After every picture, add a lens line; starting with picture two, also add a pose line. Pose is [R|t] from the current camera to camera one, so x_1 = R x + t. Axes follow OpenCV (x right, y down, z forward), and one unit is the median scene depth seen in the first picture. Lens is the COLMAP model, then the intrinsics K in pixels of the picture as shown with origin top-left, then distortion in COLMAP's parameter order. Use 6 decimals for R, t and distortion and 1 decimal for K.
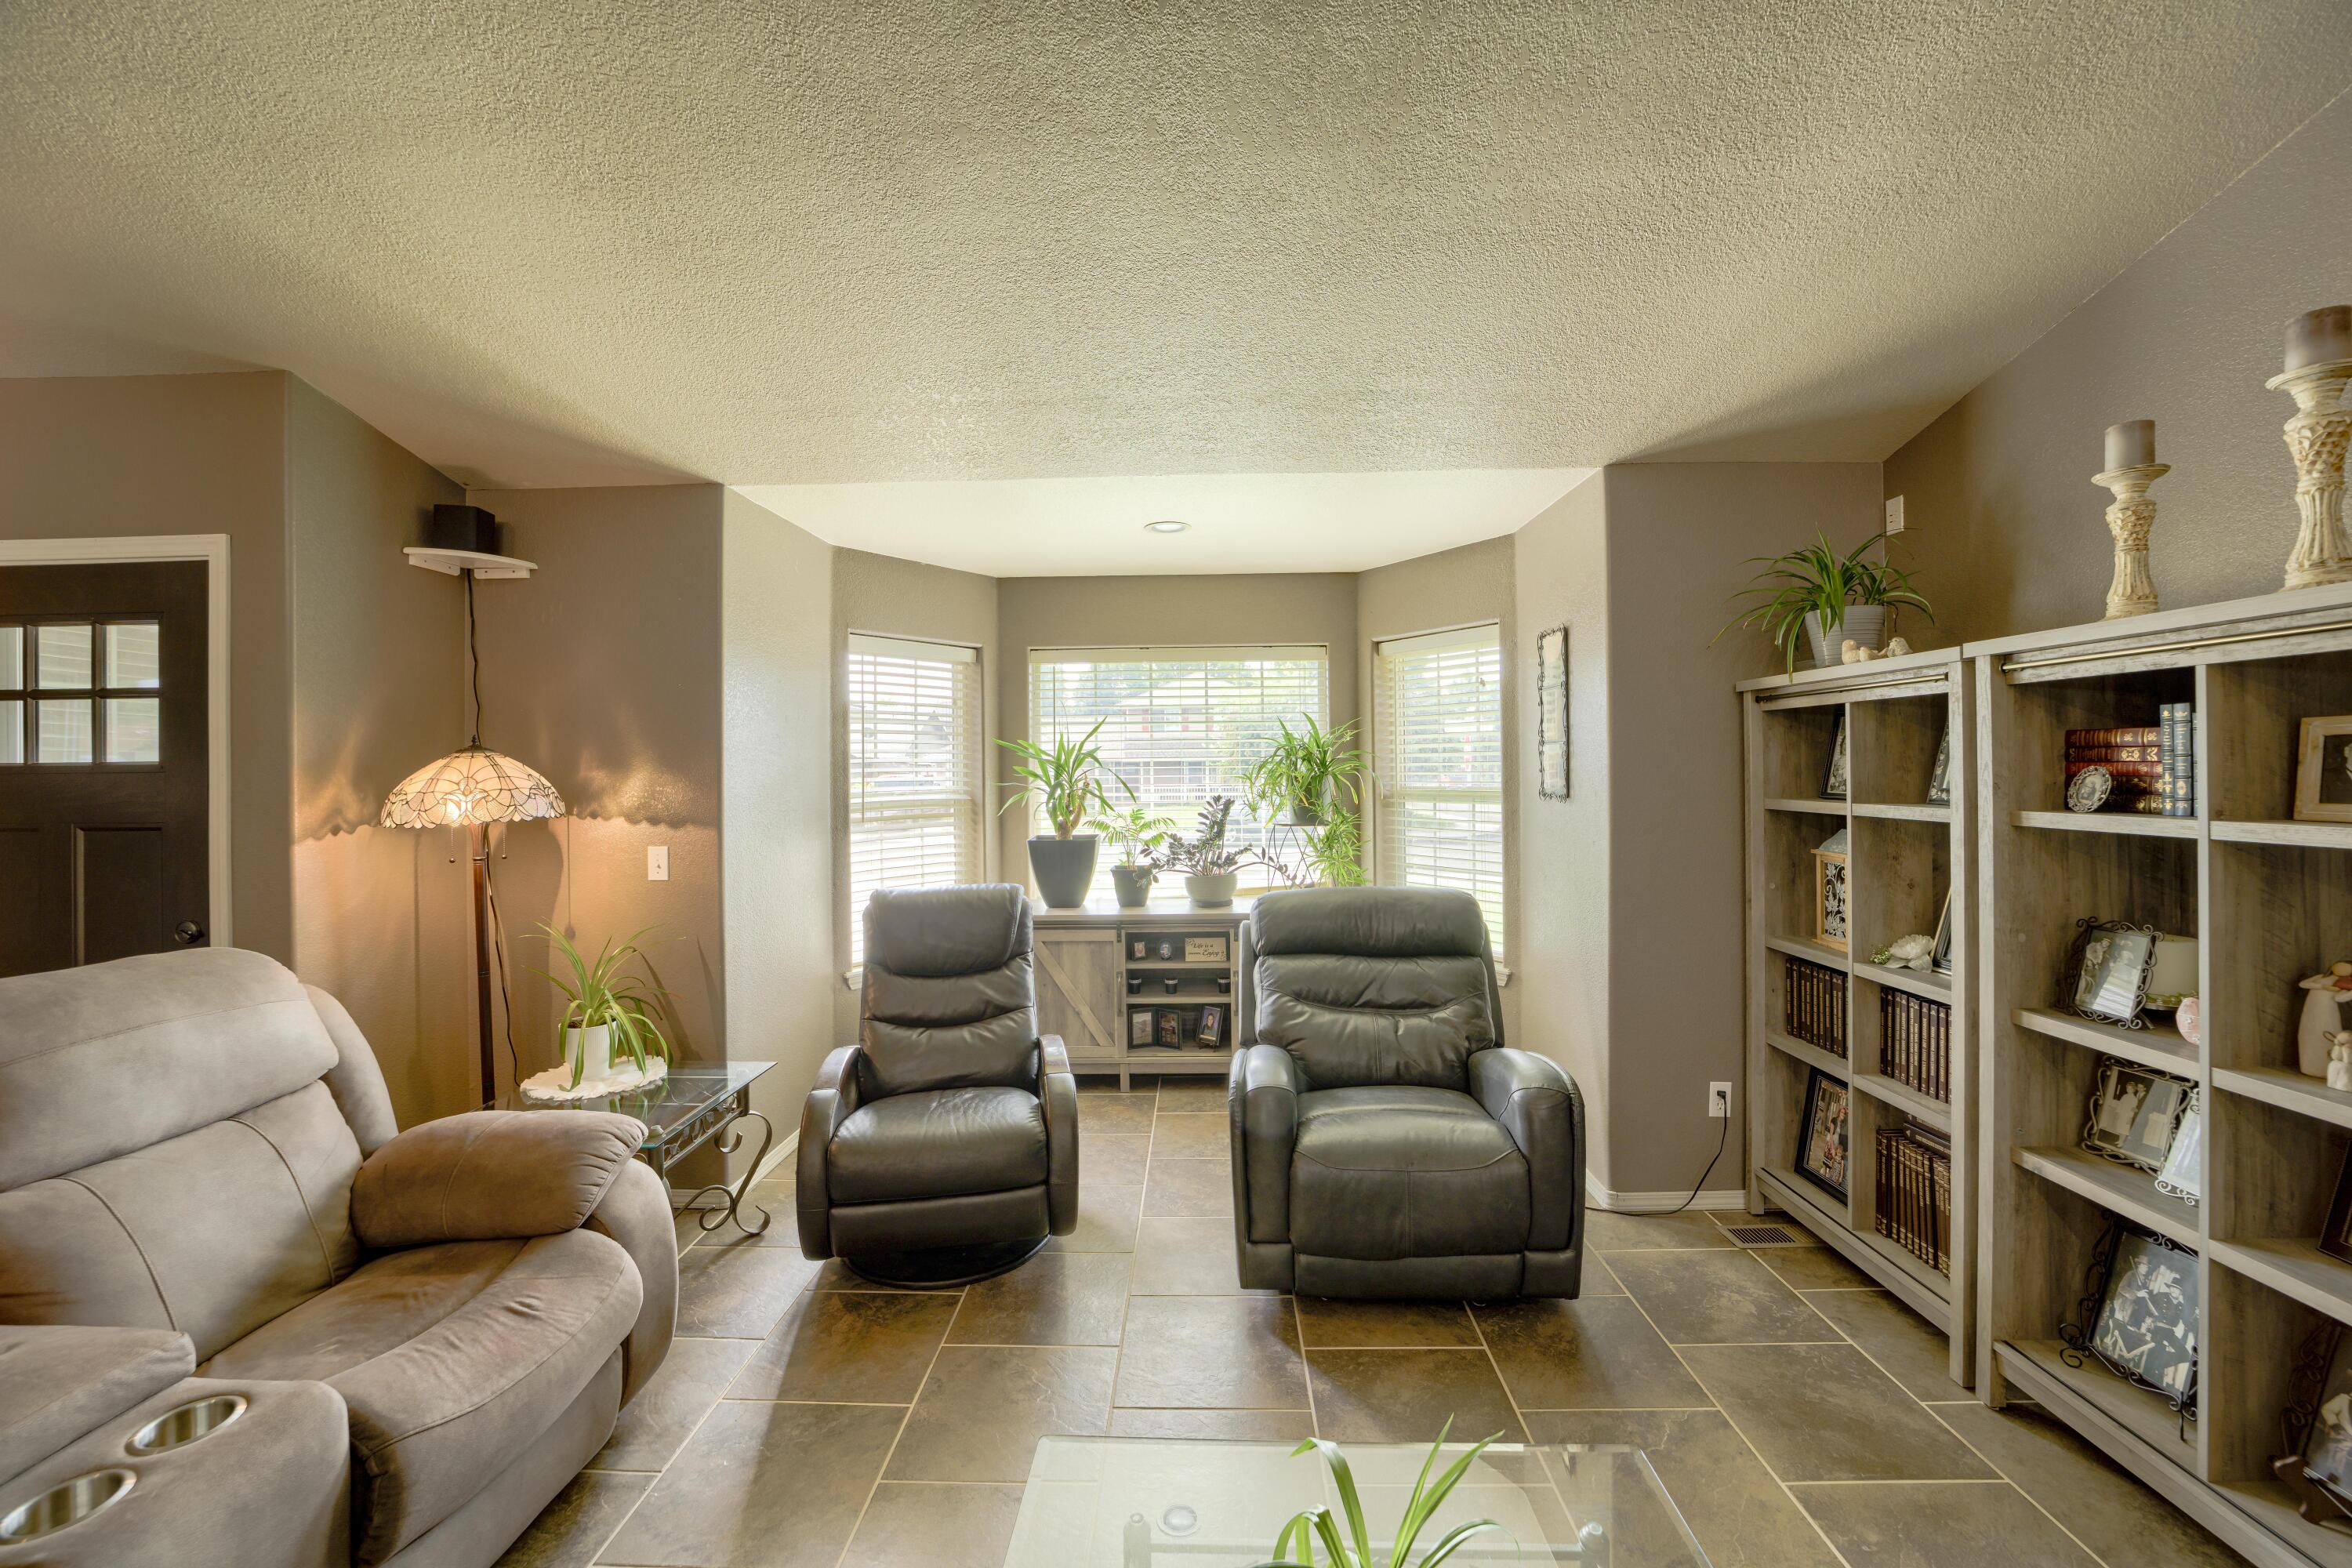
lens RADIAL K [[916.5, 0, 1173.8], [0, 916.5, 766.8], [0, 0, 1]] dist [-0.036425, 0.007975]
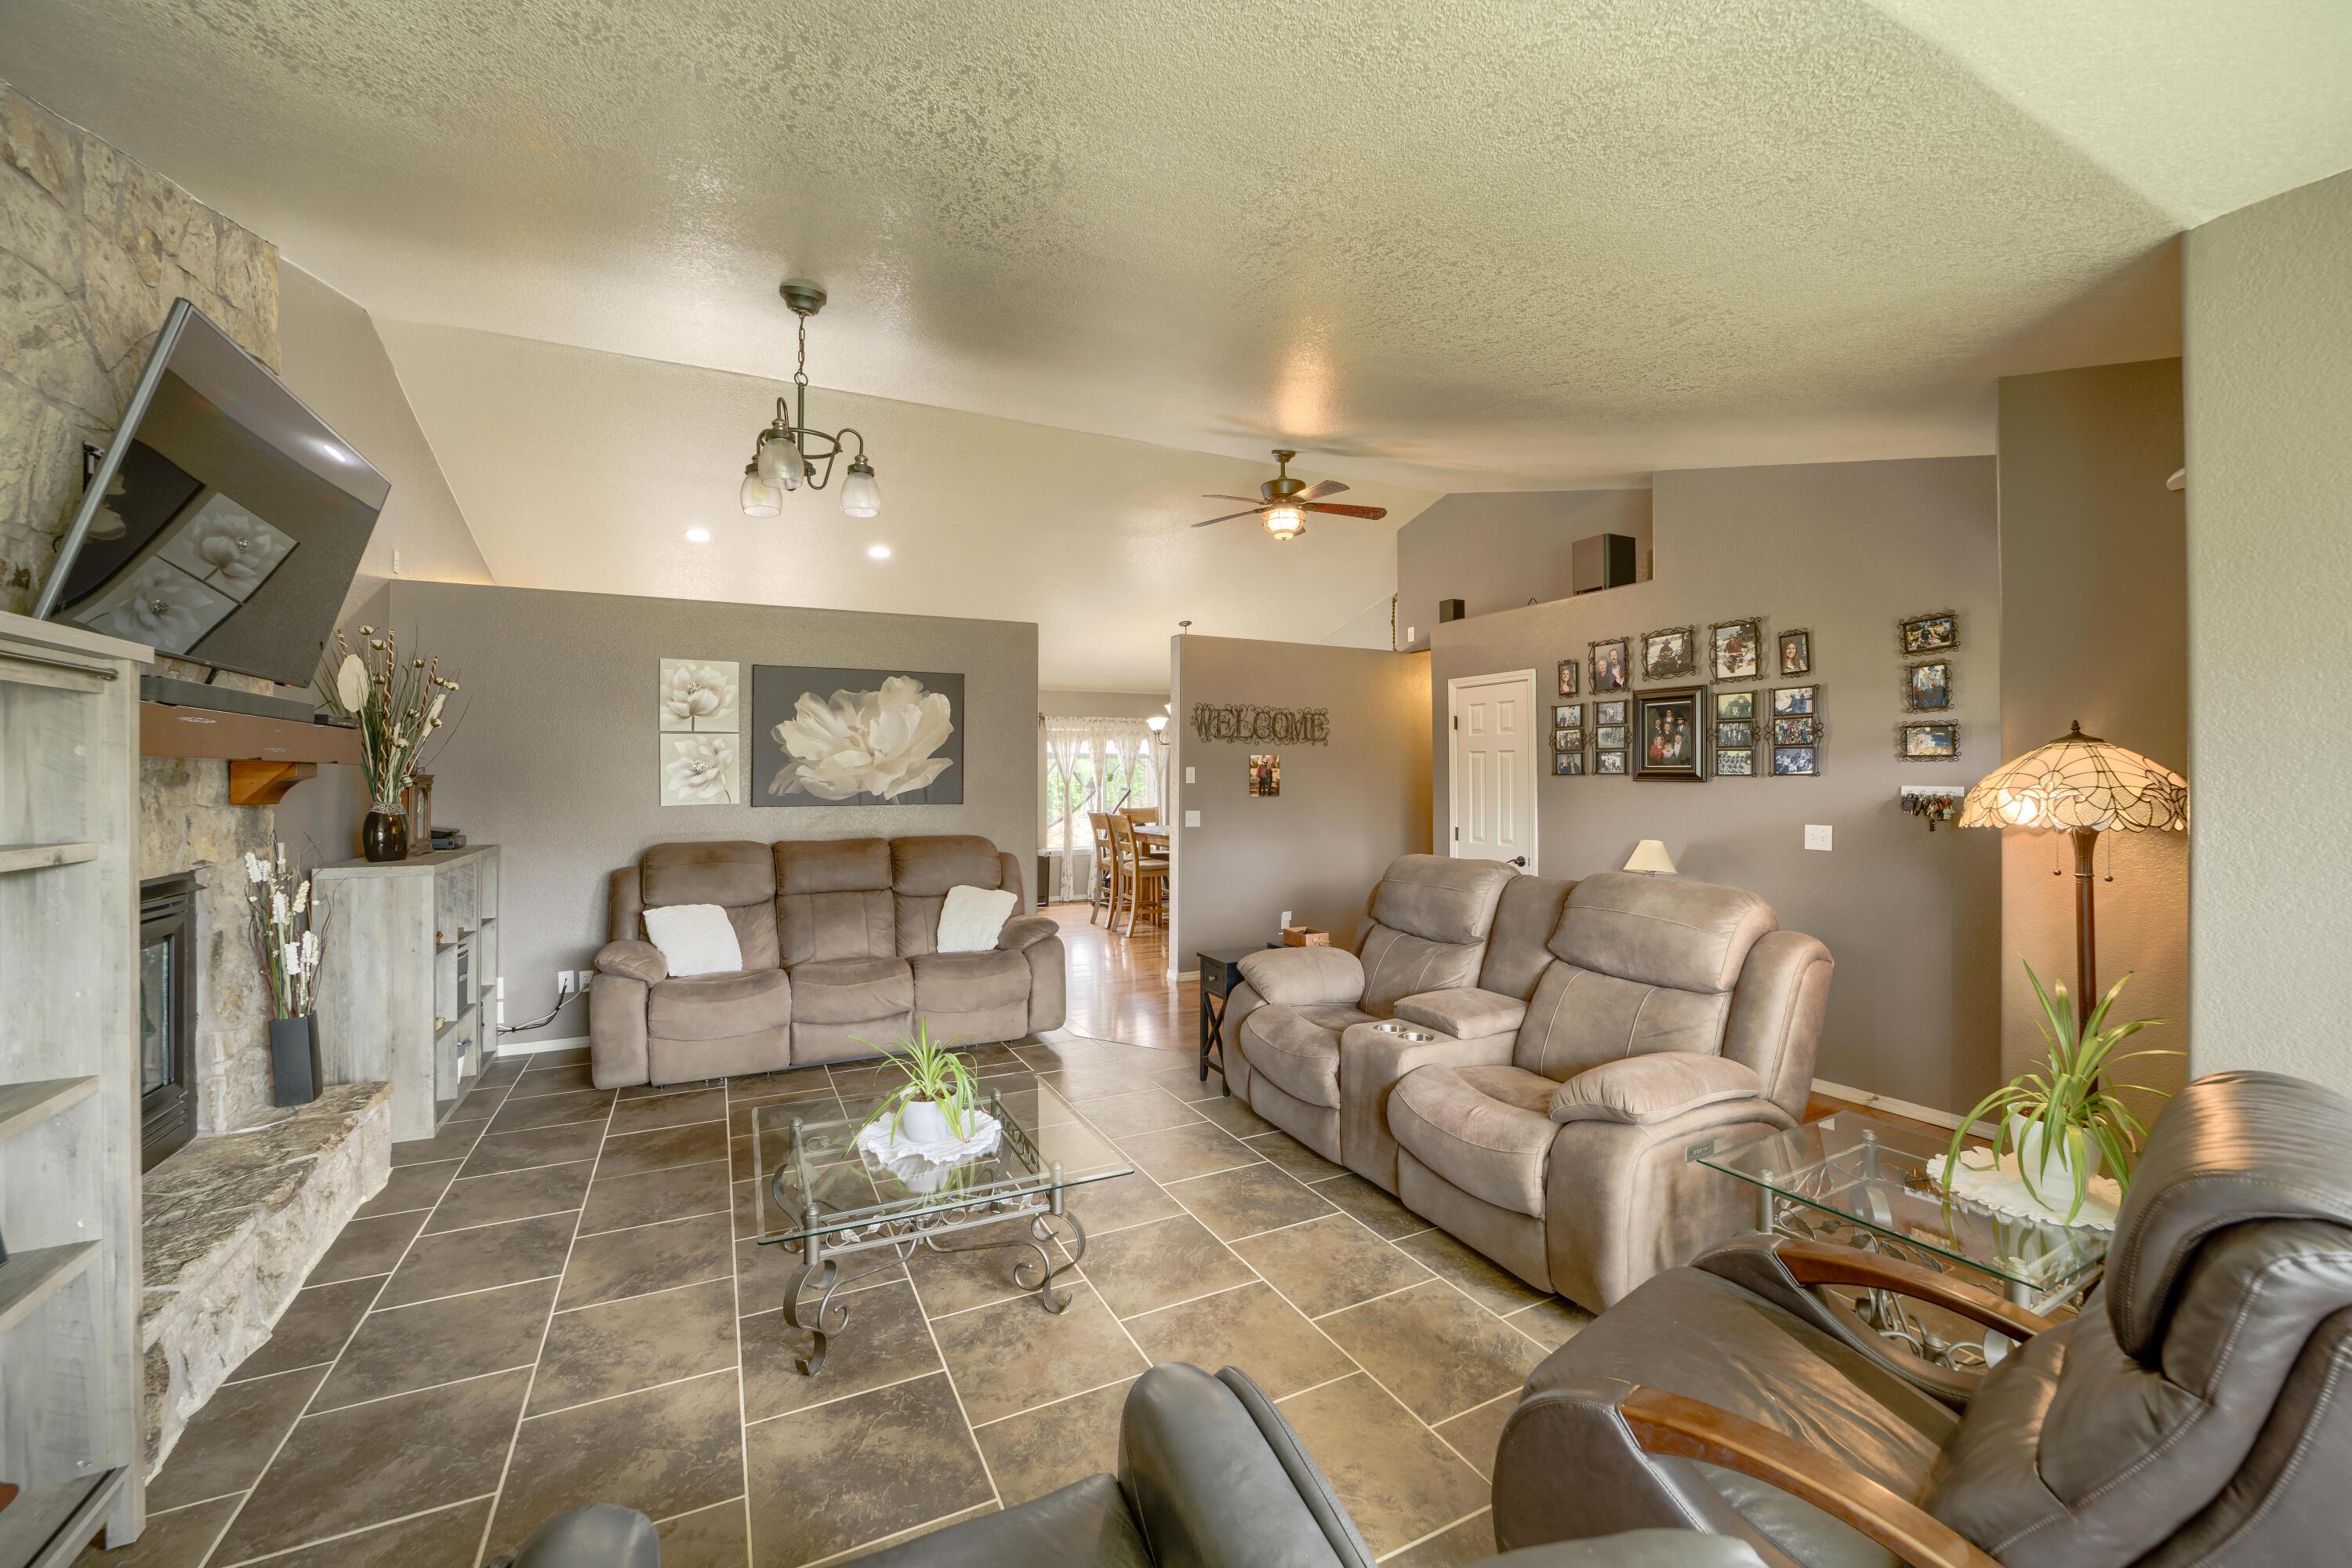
lens RADIAL K [[916.5, 0, 1176.5], [0, 916.5, 774.9], [0, 0, 1]] dist [-0.036425, 0.007975]
pose [[-0.876618, 0.014843, -0.480958, 0.318628], [0.016332, 0.999866, 0.001090, 0.000220], [0.480910, -0.006900, -0.876743, 1.354538]]
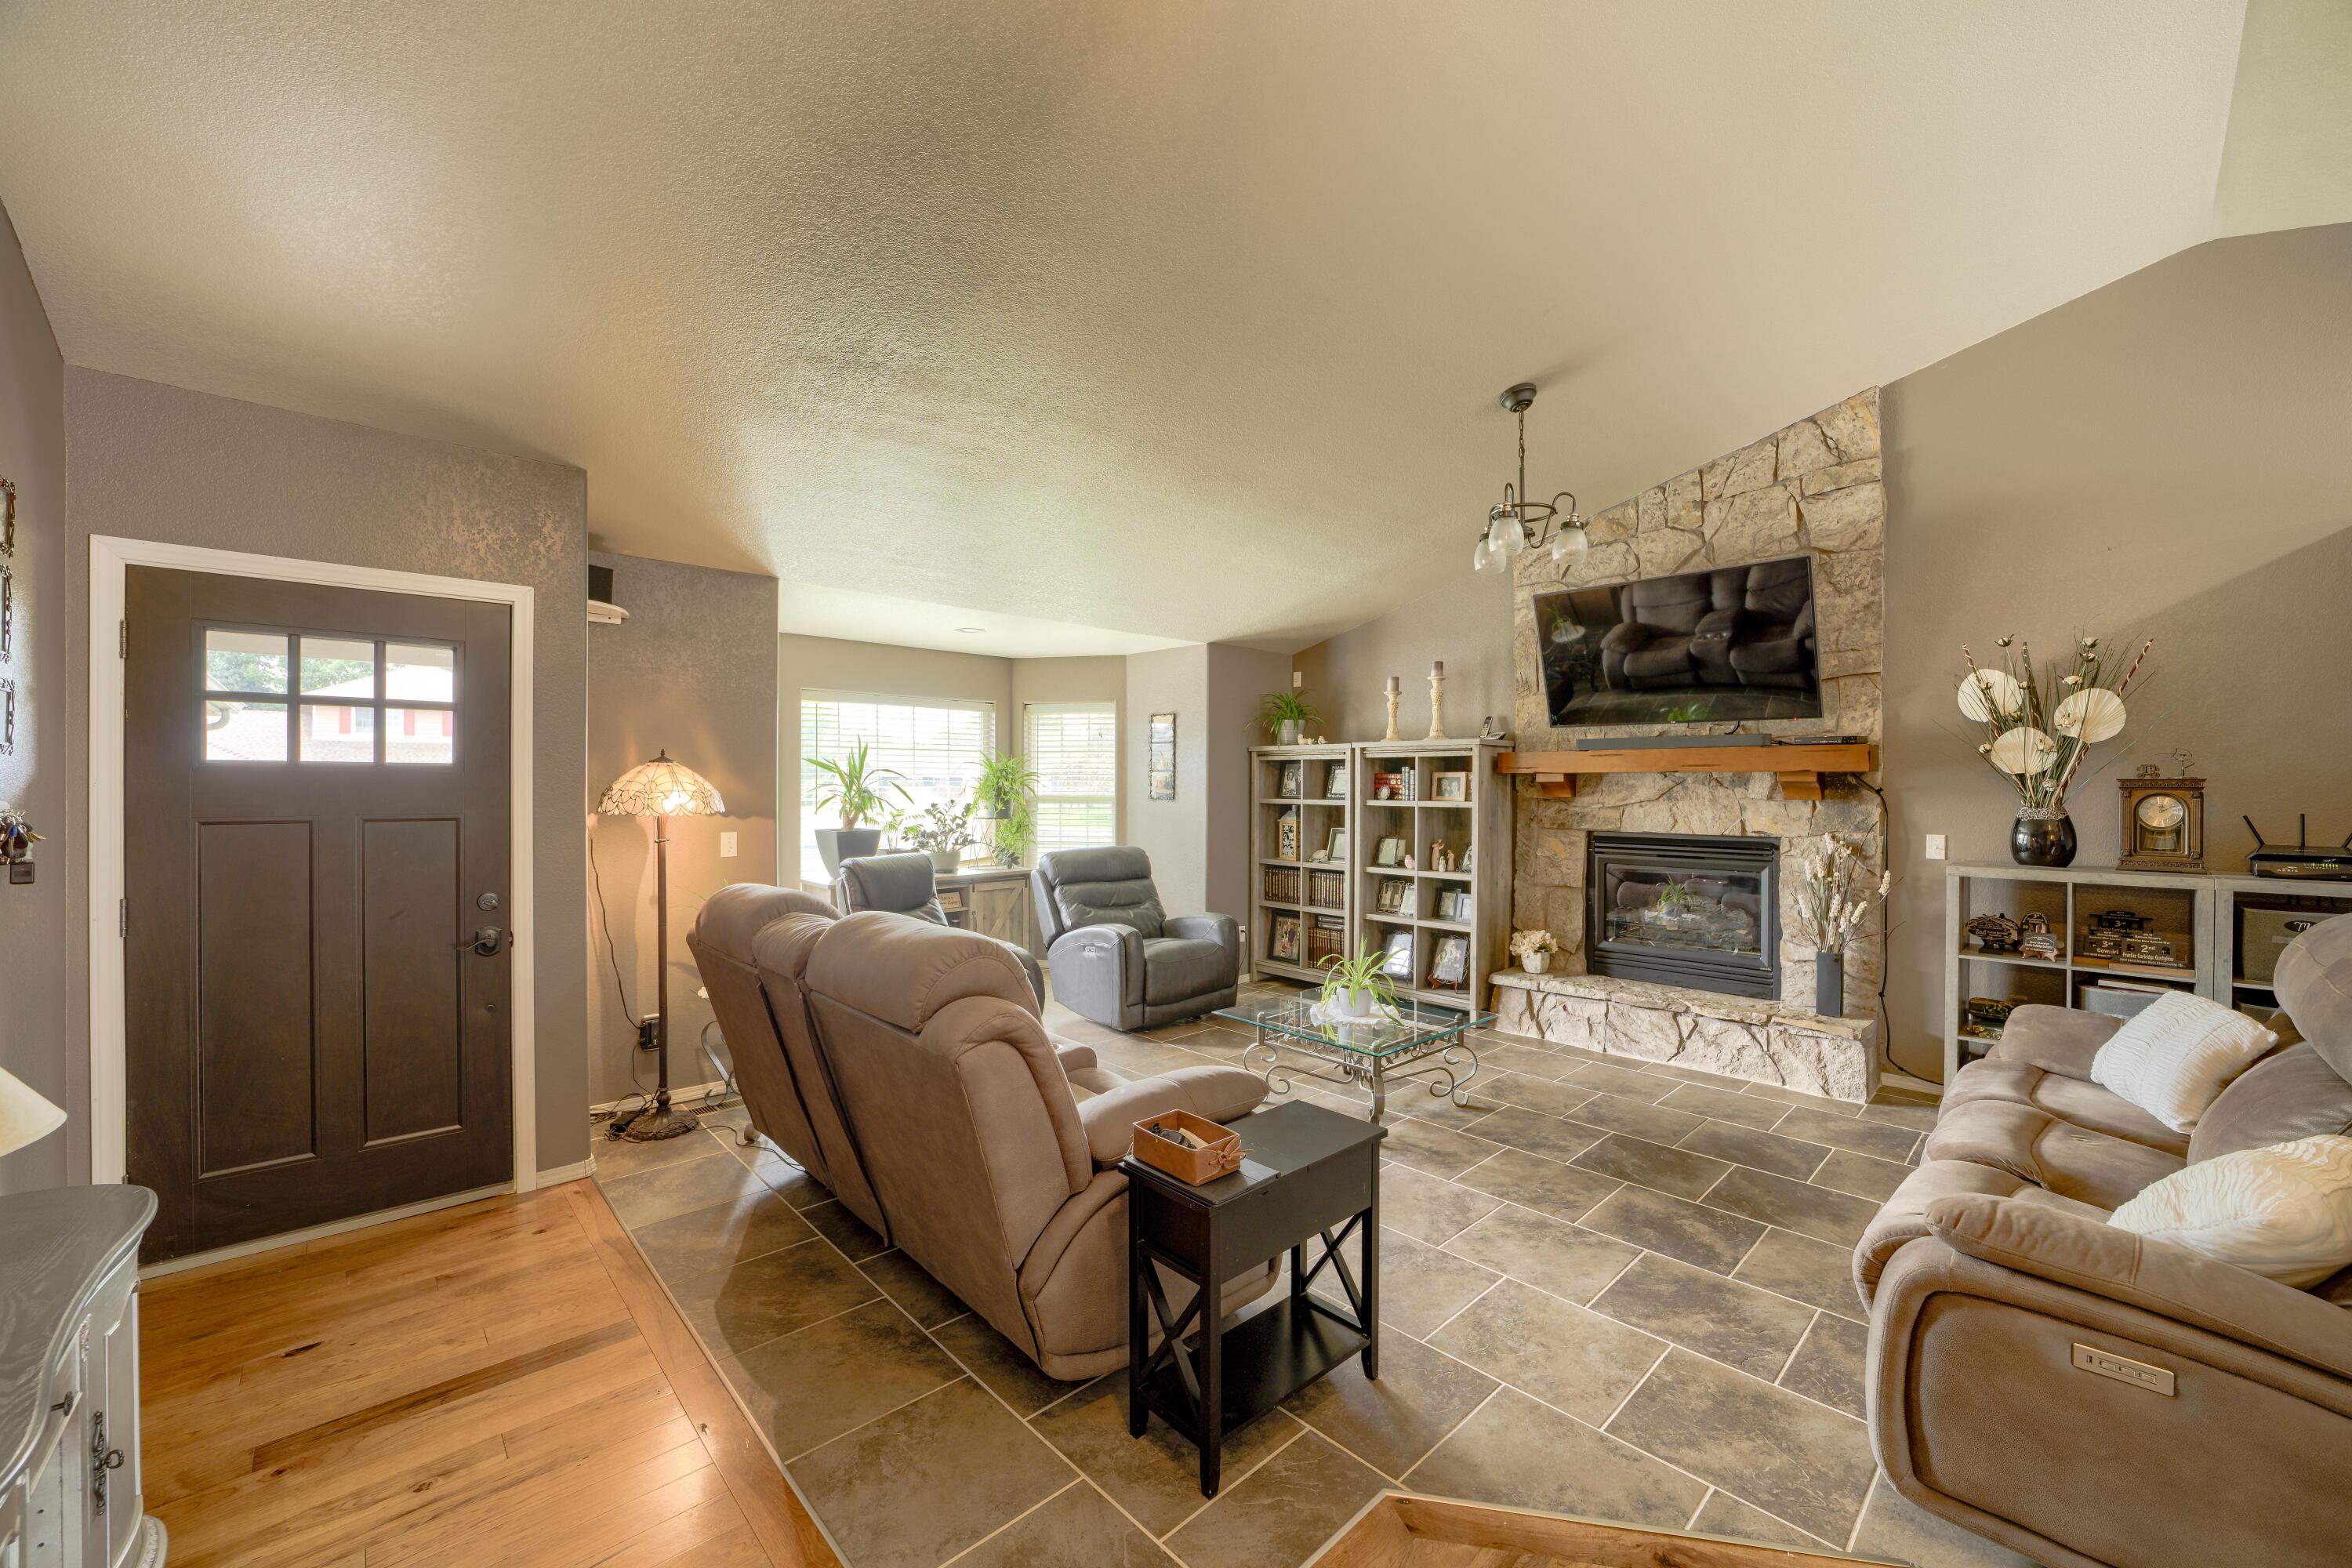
lens RADIAL K [[916.5, 0, 1169.3], [0, 916.5, 789.7], [0, 0, 1]] dist [-0.036425, 0.007975]
pose [[0.709961, 0.008444, 0.704190, -1.236997], [-0.013470, 0.999908, 0.001591, 0.013589], [-0.704112, -0.010615, 0.710010, -0.525526]]
